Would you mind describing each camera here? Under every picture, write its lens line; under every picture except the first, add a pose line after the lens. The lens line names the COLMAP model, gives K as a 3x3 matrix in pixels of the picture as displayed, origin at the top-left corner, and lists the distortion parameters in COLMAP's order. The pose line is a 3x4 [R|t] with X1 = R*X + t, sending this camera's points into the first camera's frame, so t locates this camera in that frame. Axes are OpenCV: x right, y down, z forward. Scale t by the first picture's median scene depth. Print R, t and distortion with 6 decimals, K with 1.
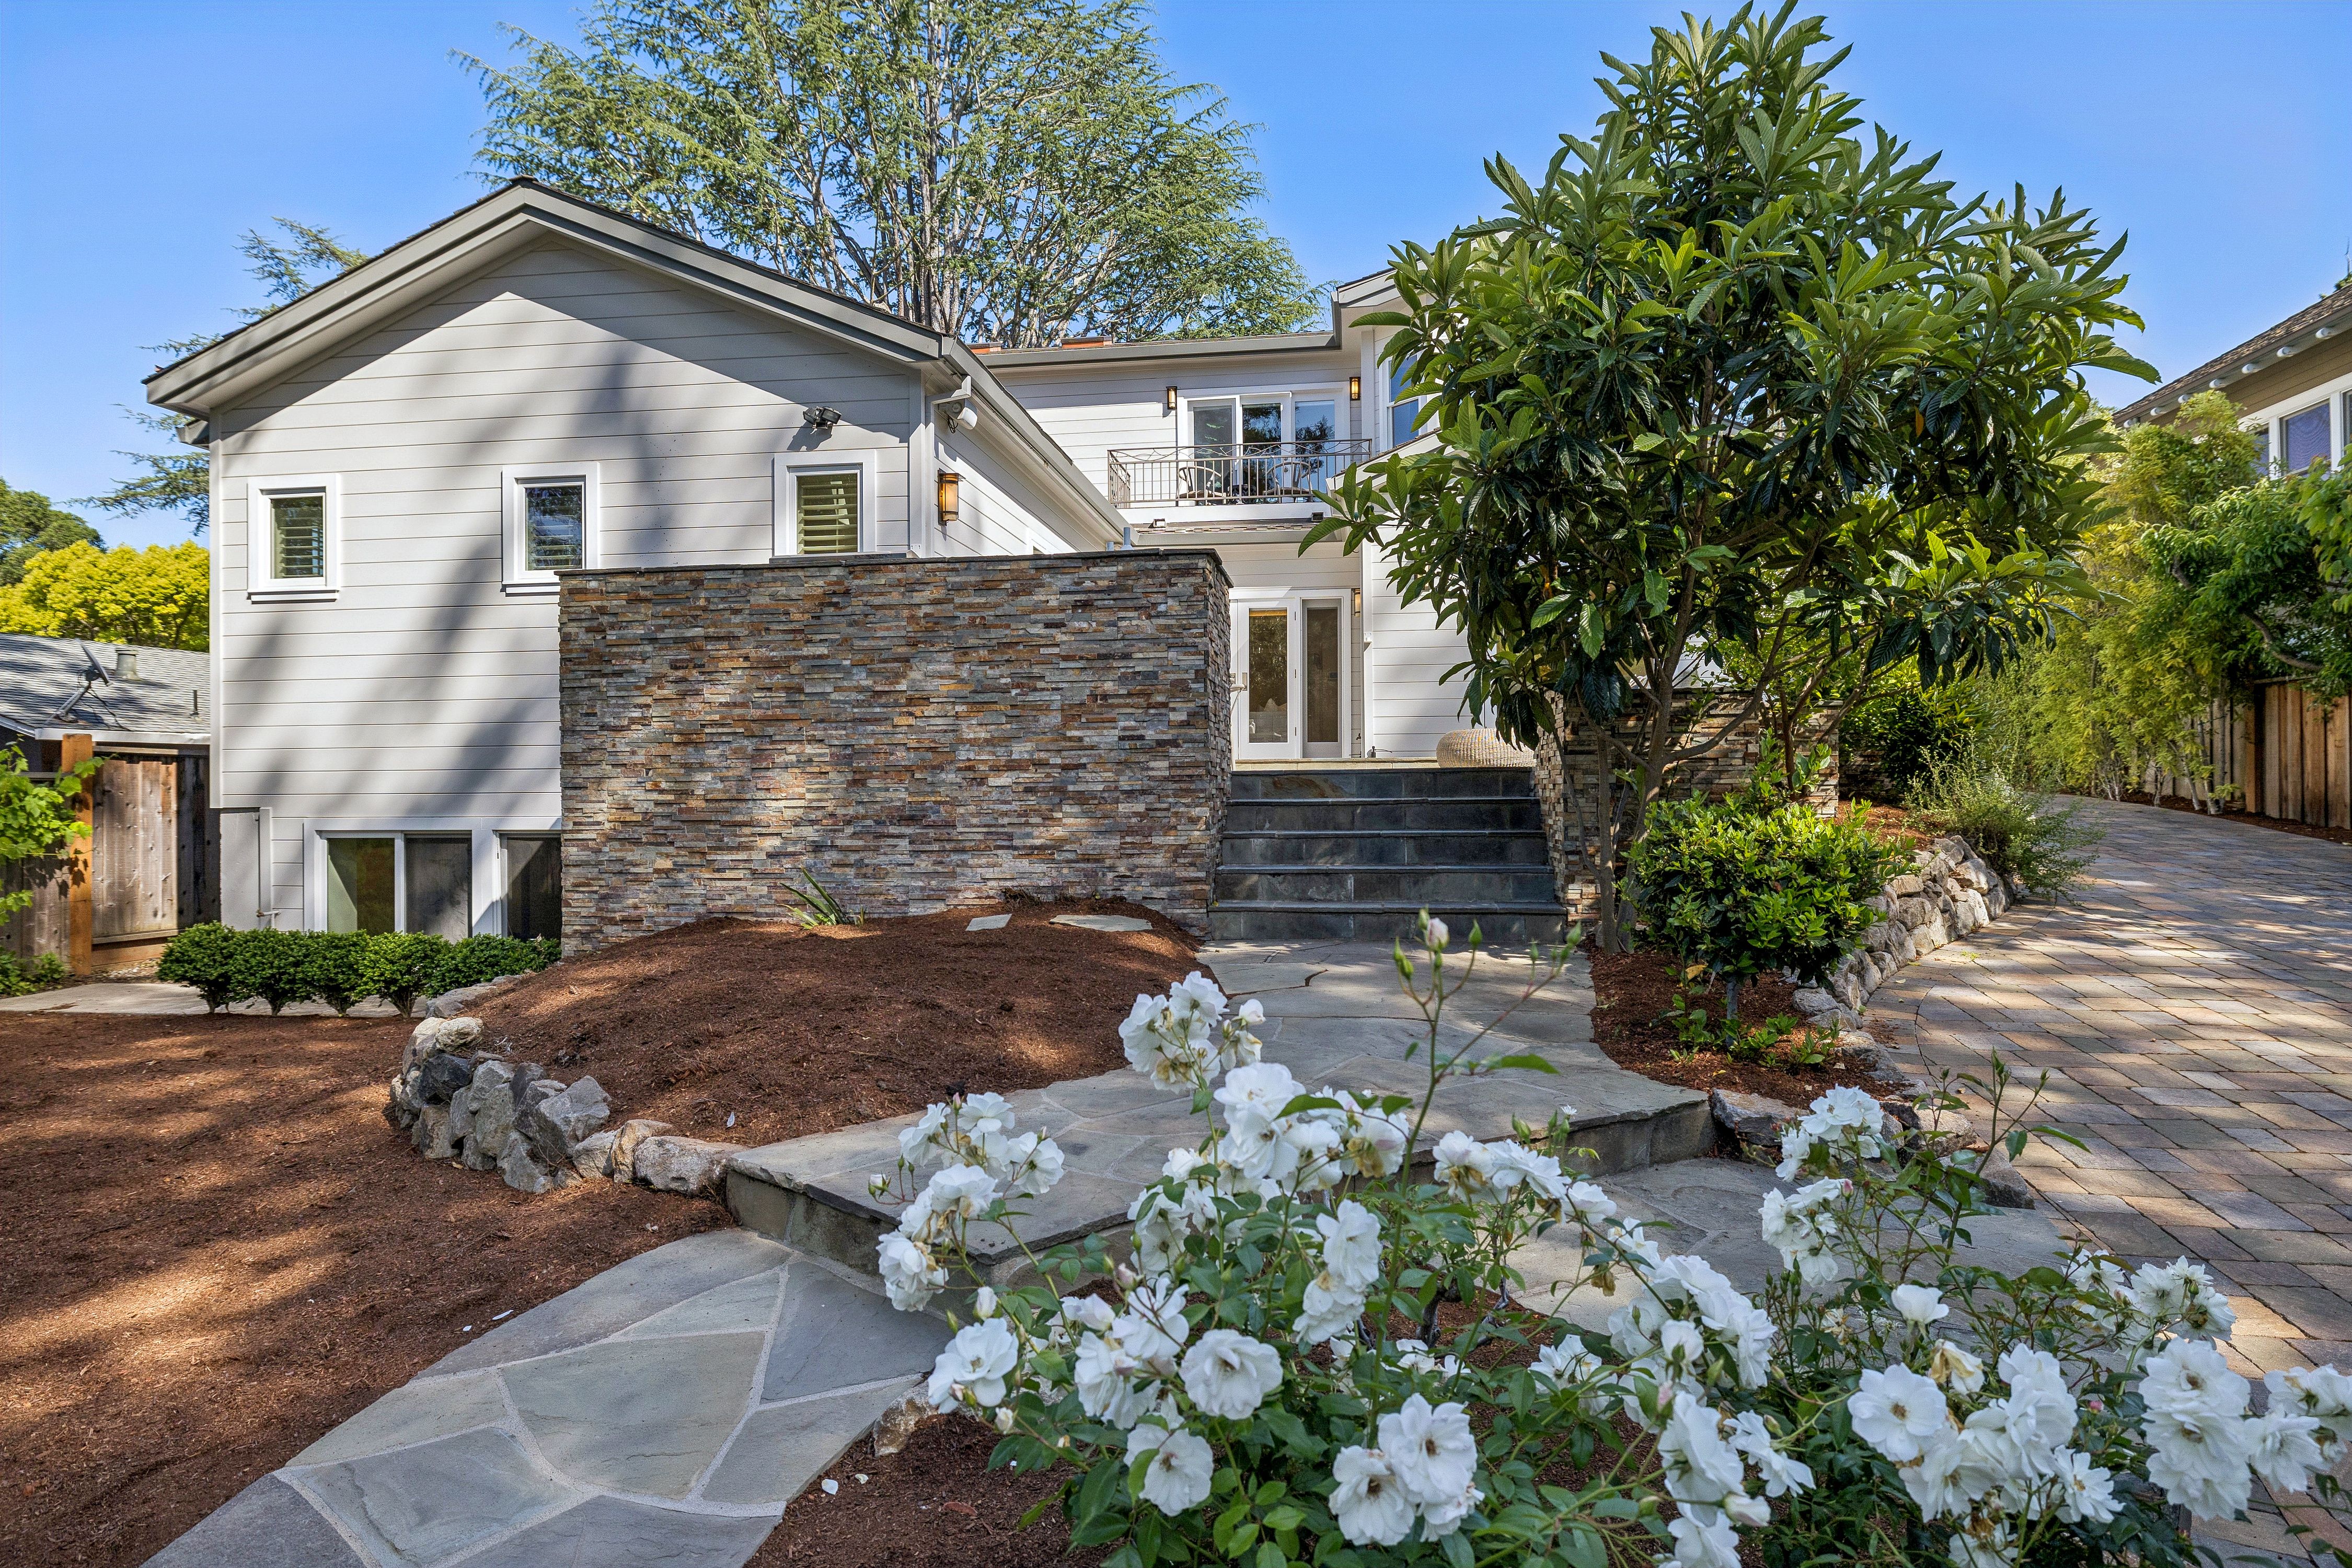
lens RADIAL K [[1353.4, 0, 1159.1], [0, 1353.4, 789.9], [0, 0, 1]] dist [0.005135, -0.000176]
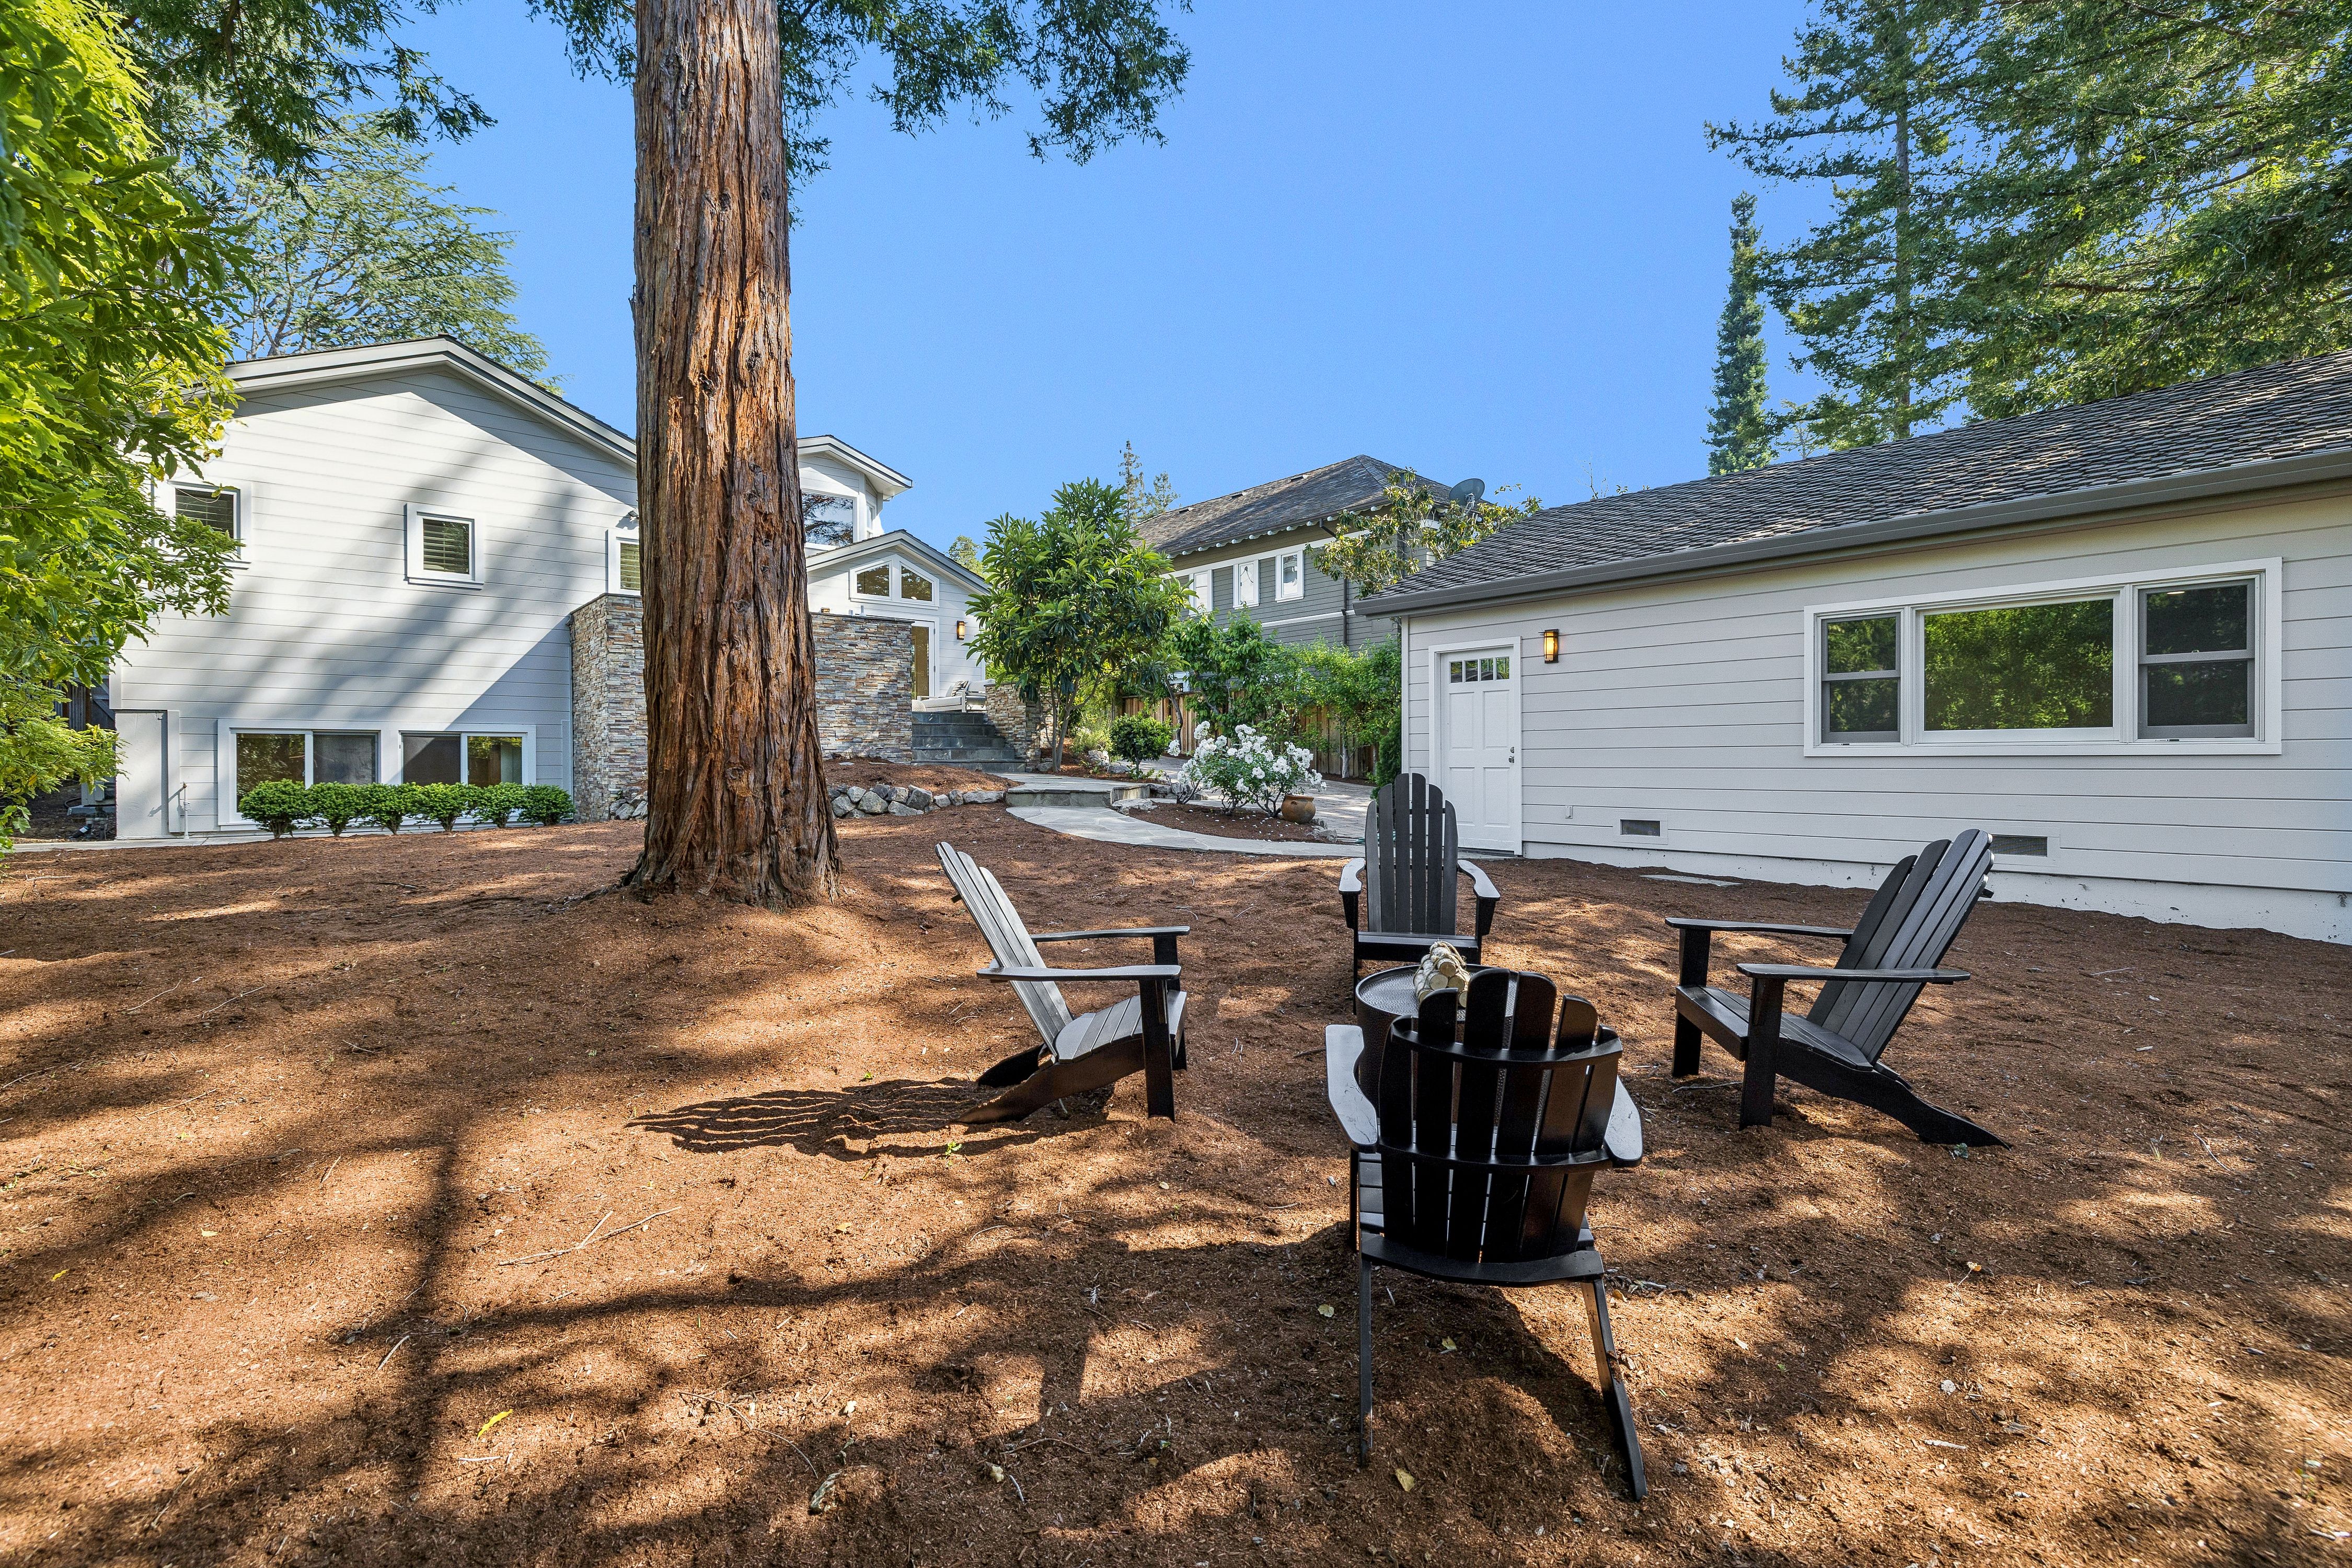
lens RADIAL K [[1016.3, 0, 1163.8], [0, 1016.3, 765.9], [0, 0, 1]] dist [0.012675, -0.000189]
pose [[0.661467, 0.000985, 0.749974, -1.033641], [-0.001851, 0.999998, 0.000320, 0.090653], [-0.749972, -0.001600, 0.661467, -0.602158]]
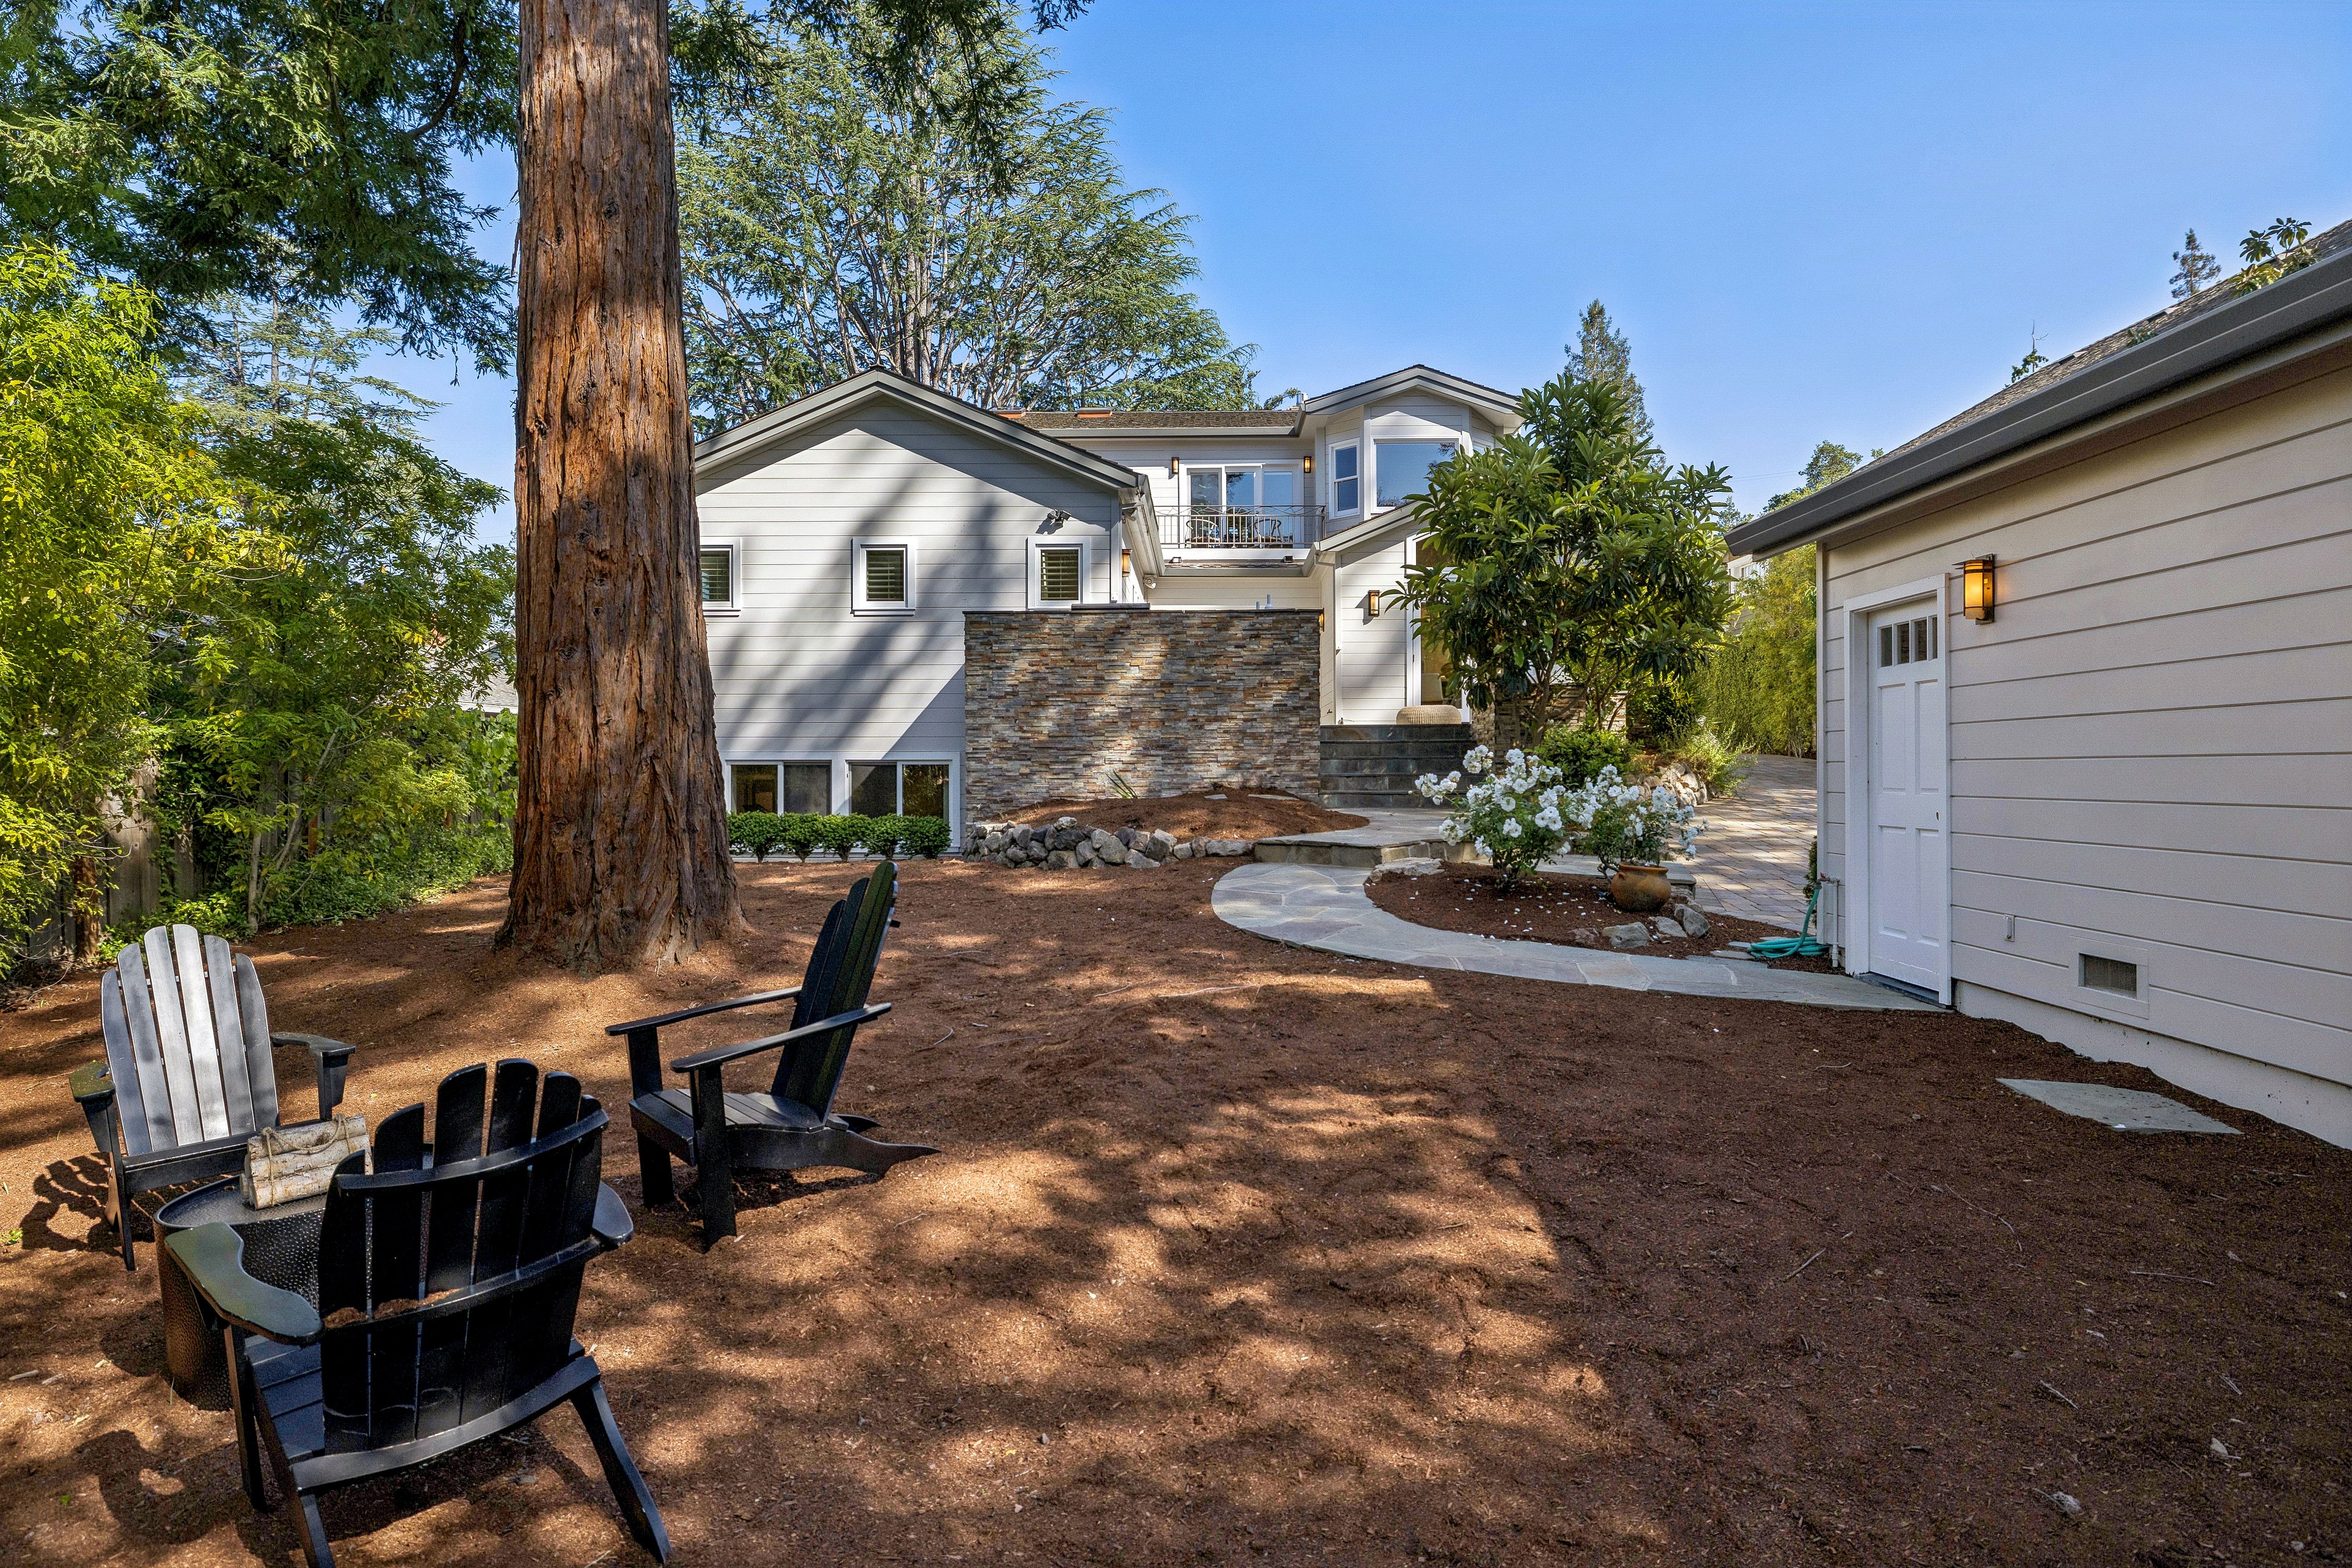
lens RADIAL K [[1353.4, 0, 1187.6], [0, 1353.4, 775.3], [0, 0, 1]] dist [0.005135, -0.000176]
pose [[0.990258, 0.003899, 0.139190, -0.402313], [-0.004008, 0.999992, 0.000502, 0.058988], [-0.139187, -0.001055, 0.990265, -0.866934]]
